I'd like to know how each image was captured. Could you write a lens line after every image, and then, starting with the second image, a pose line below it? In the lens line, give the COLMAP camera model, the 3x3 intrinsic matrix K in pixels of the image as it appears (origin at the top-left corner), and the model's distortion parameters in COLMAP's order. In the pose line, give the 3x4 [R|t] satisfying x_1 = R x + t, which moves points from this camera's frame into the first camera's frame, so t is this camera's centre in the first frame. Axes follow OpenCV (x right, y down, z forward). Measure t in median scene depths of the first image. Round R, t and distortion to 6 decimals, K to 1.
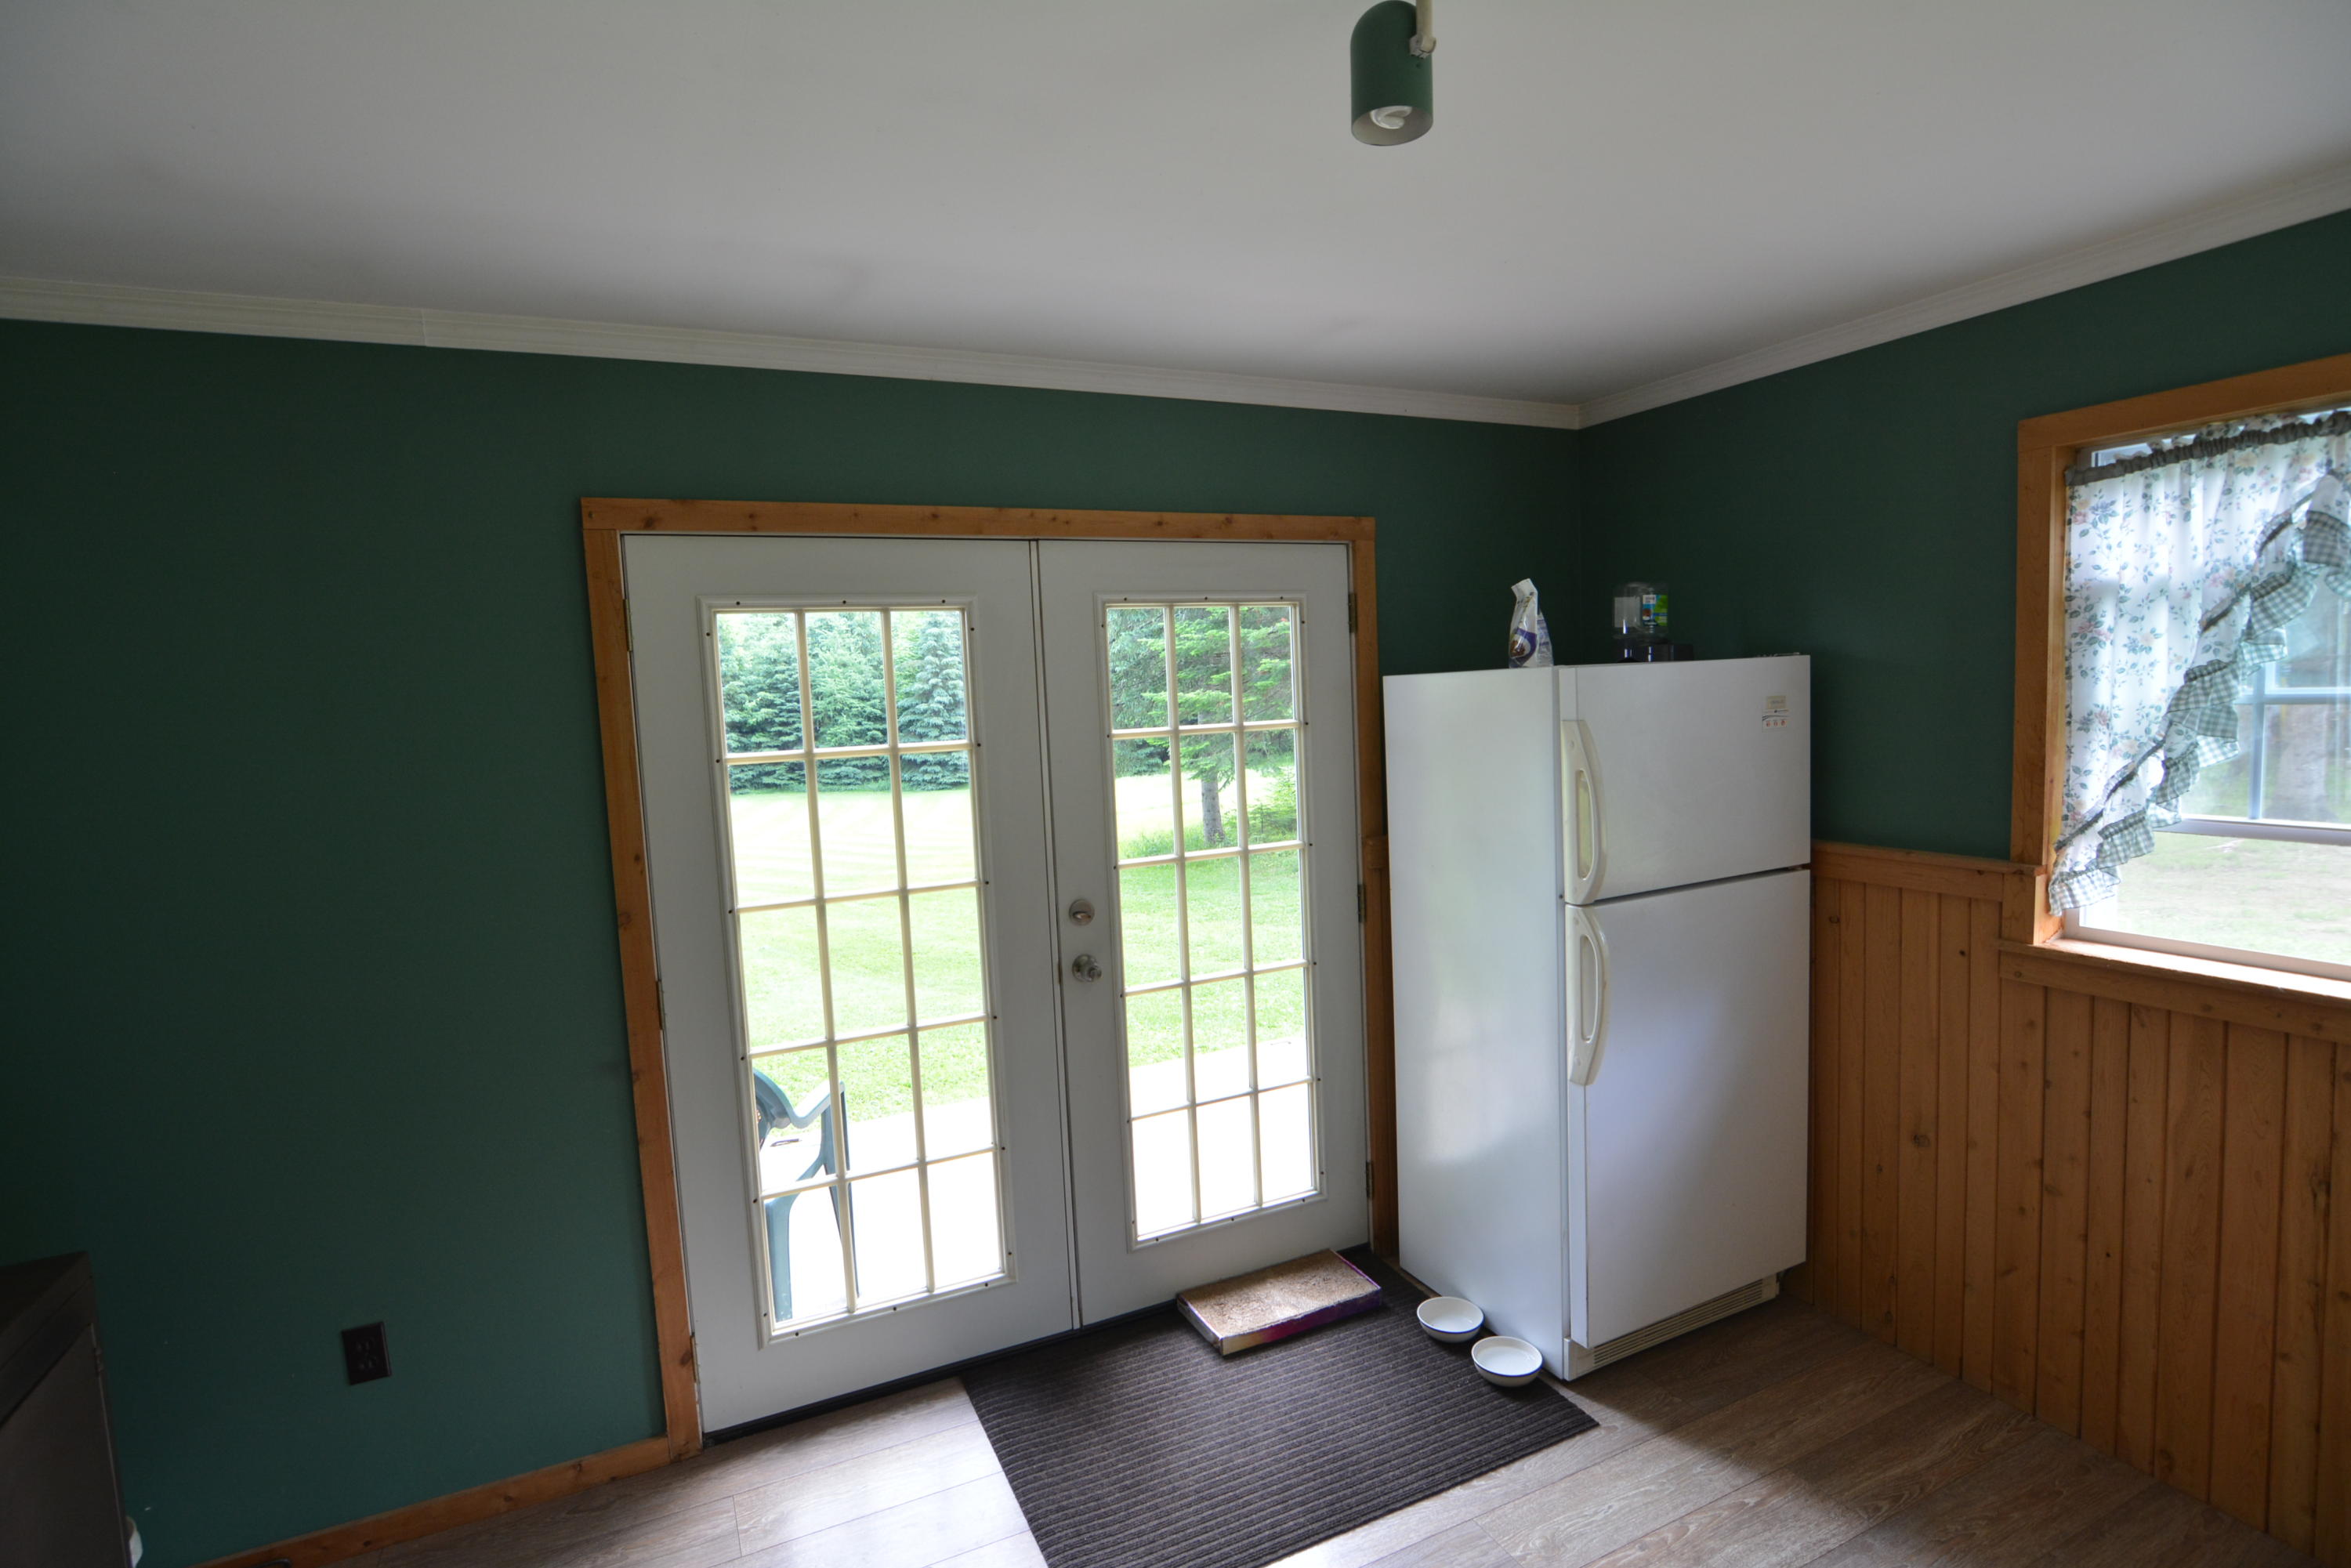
lens RADIAL K [[1143.1, 0, 1172.0], [0, 1143.1, 794.9], [0, 0, 1]] dist [-0.039719, 0.012552]
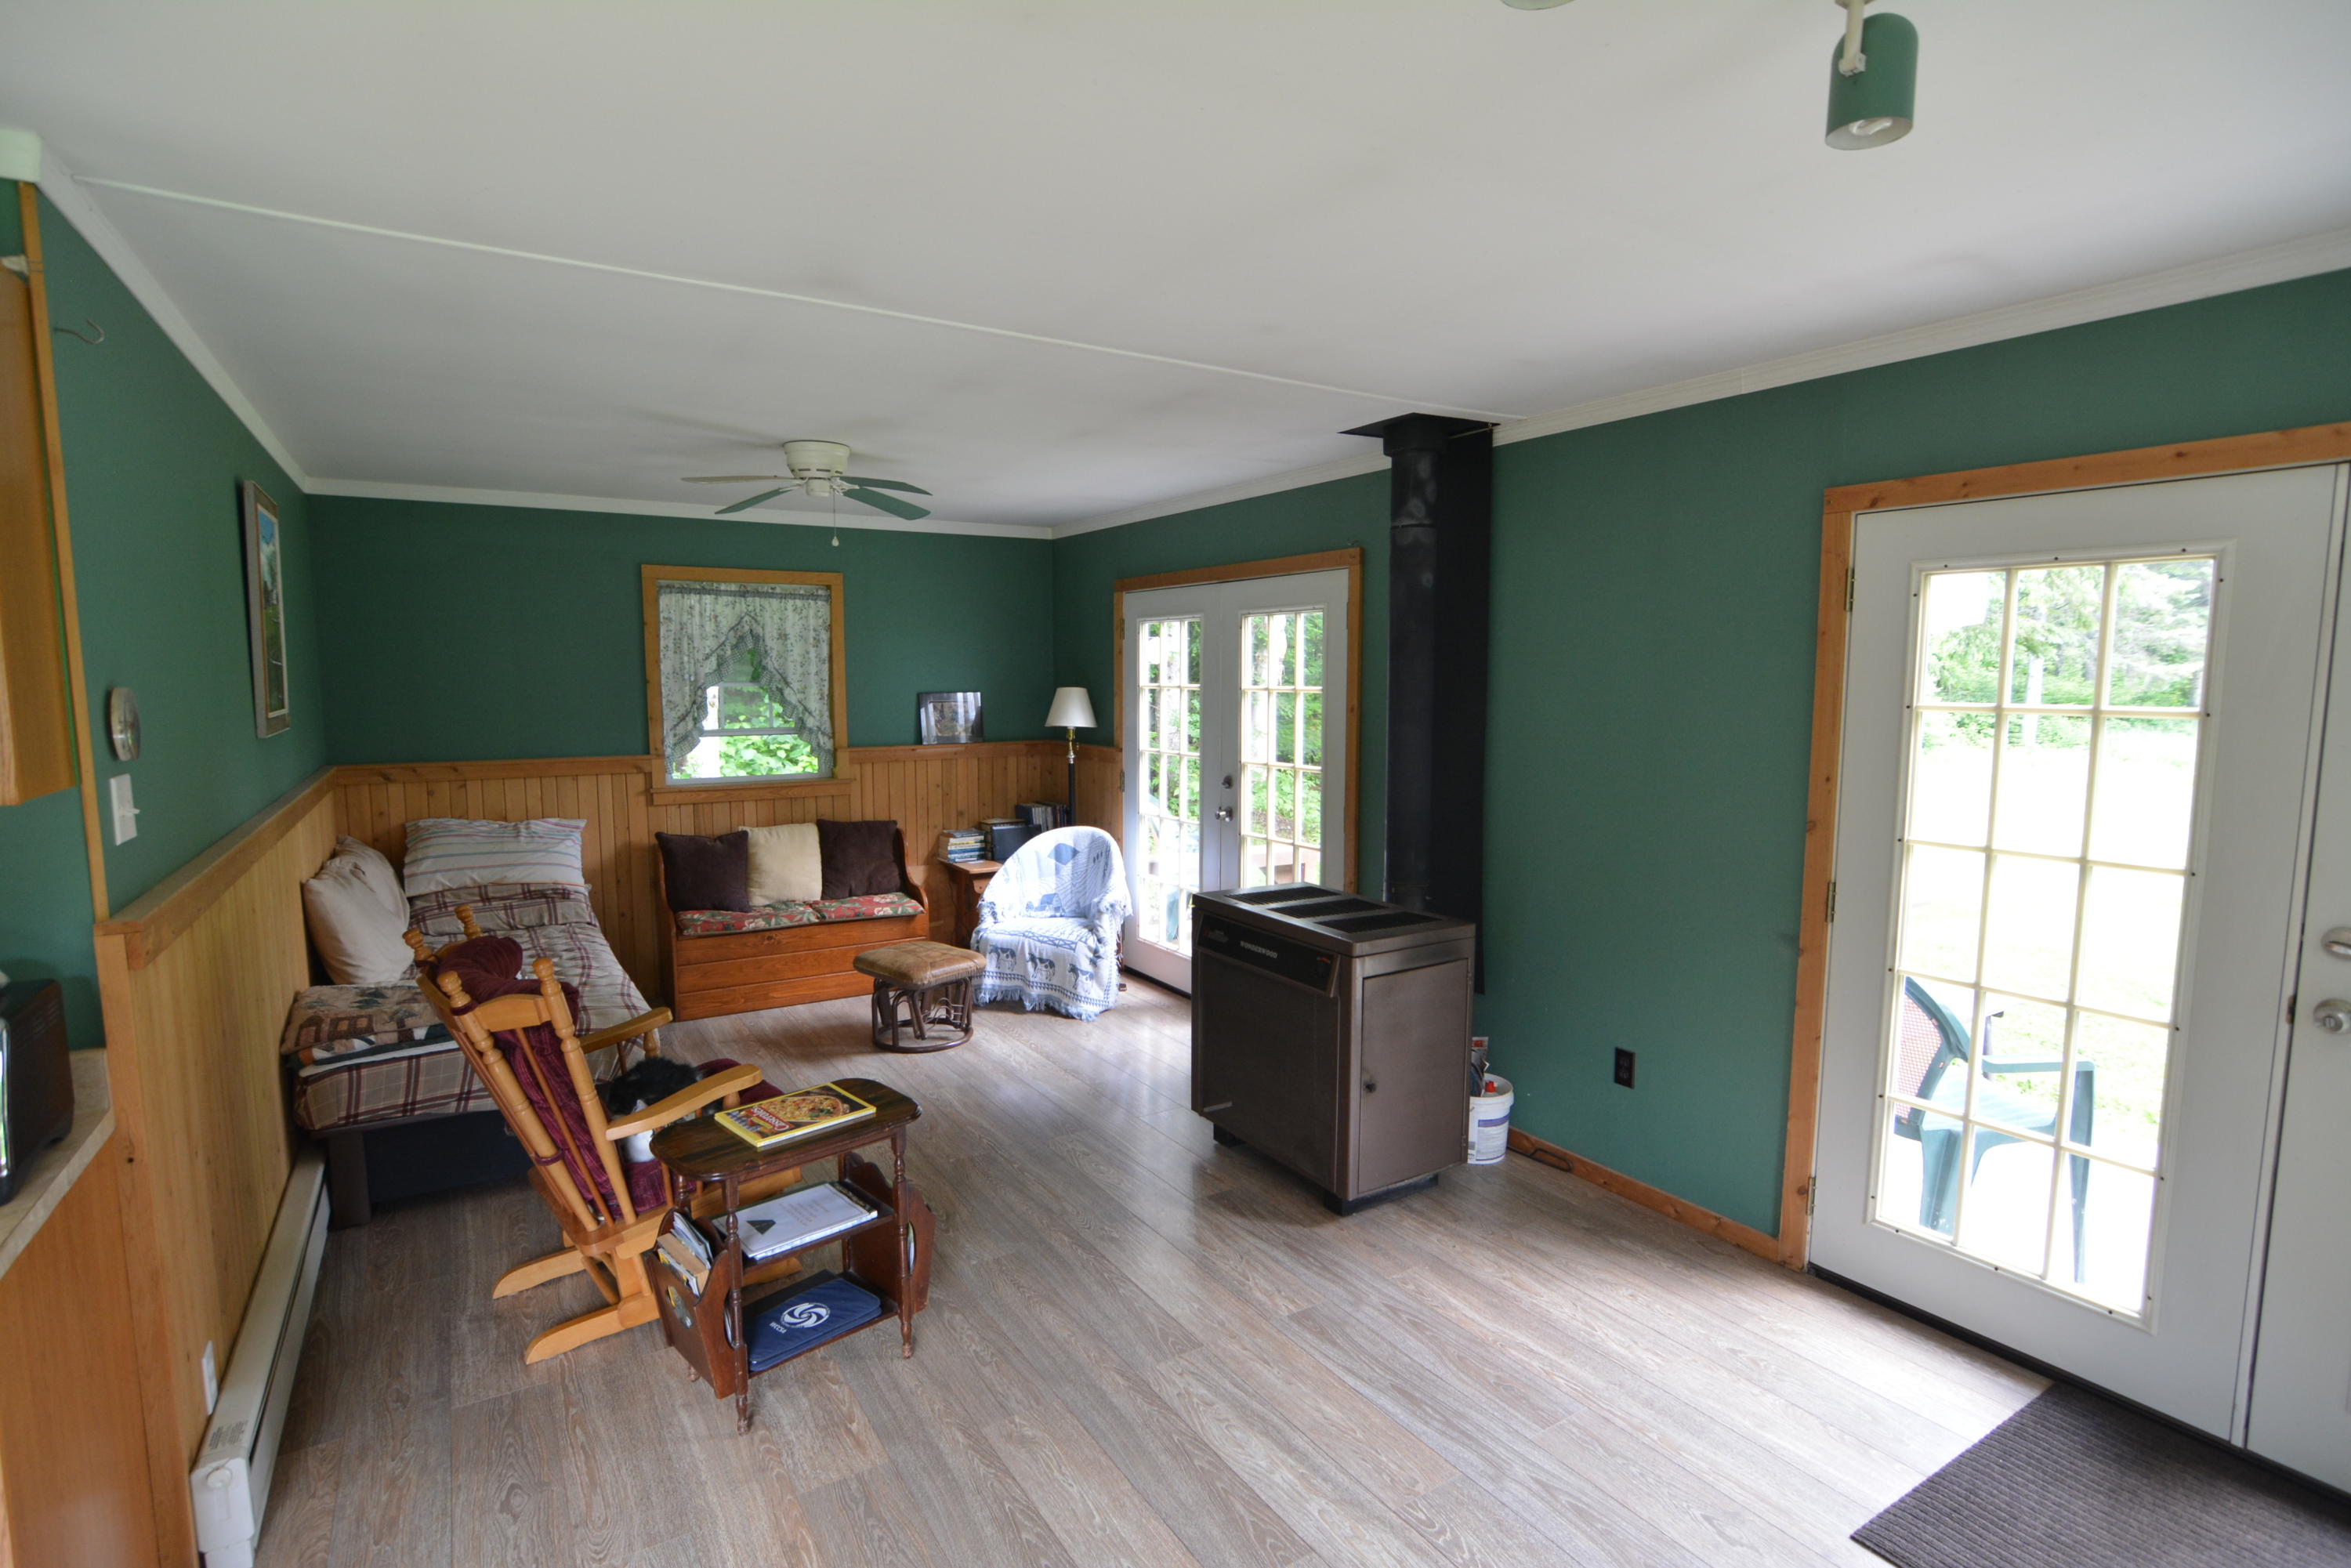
lens RADIAL K [[1143.1, 0, 1172.0], [0, 1143.1, 794.9], [0, 0, 1]] dist [-0.039719, 0.012552]
pose [[0.117332, 0.145614, -0.982359, 0.627888], [-0.097765, 0.986081, 0.134489, -0.021798], [0.988269, 0.080260, 0.129934, 0.129032]]
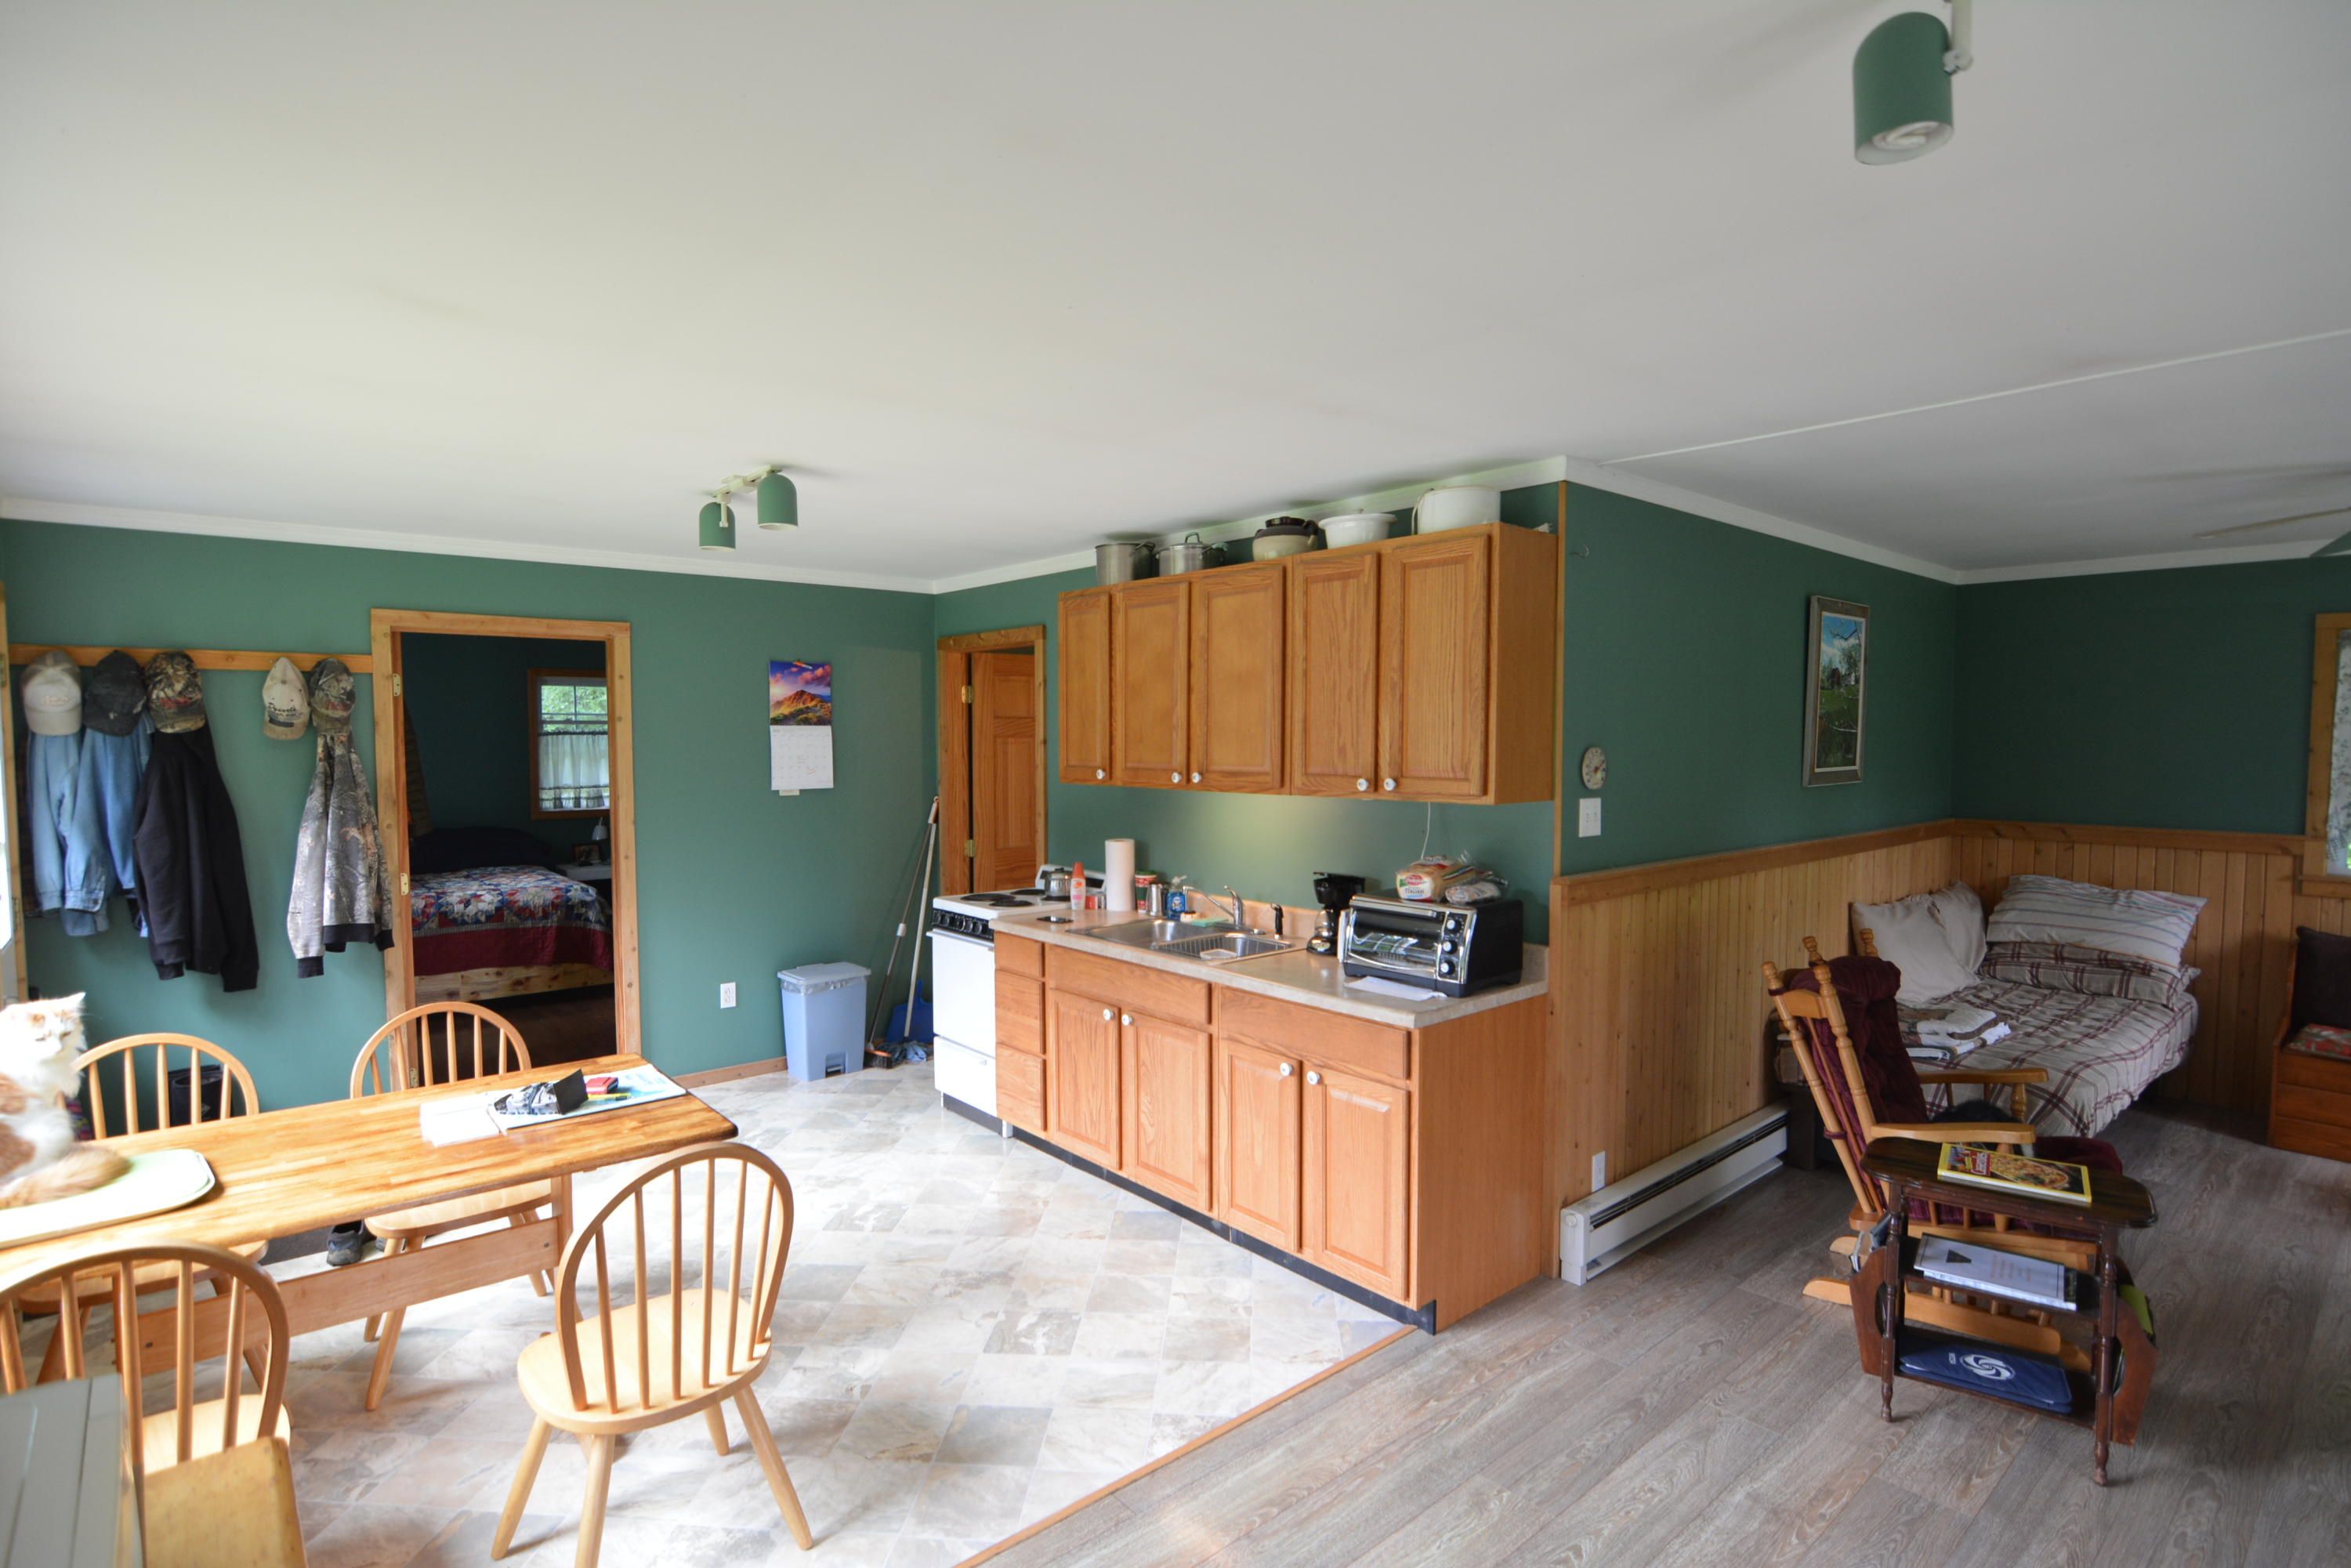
lens RADIAL K [[1166.1, 0, 1180.0], [0, 1166.1, 795.0], [0, 0, 1]] dist [-0.046896, 0.019707]
pose [[-0.962714, 0.053558, -0.265167, 0.625659], [0.012891, 0.988175, 0.152788, -0.084346], [0.270215, 0.143672, -0.952020, 0.715895]]
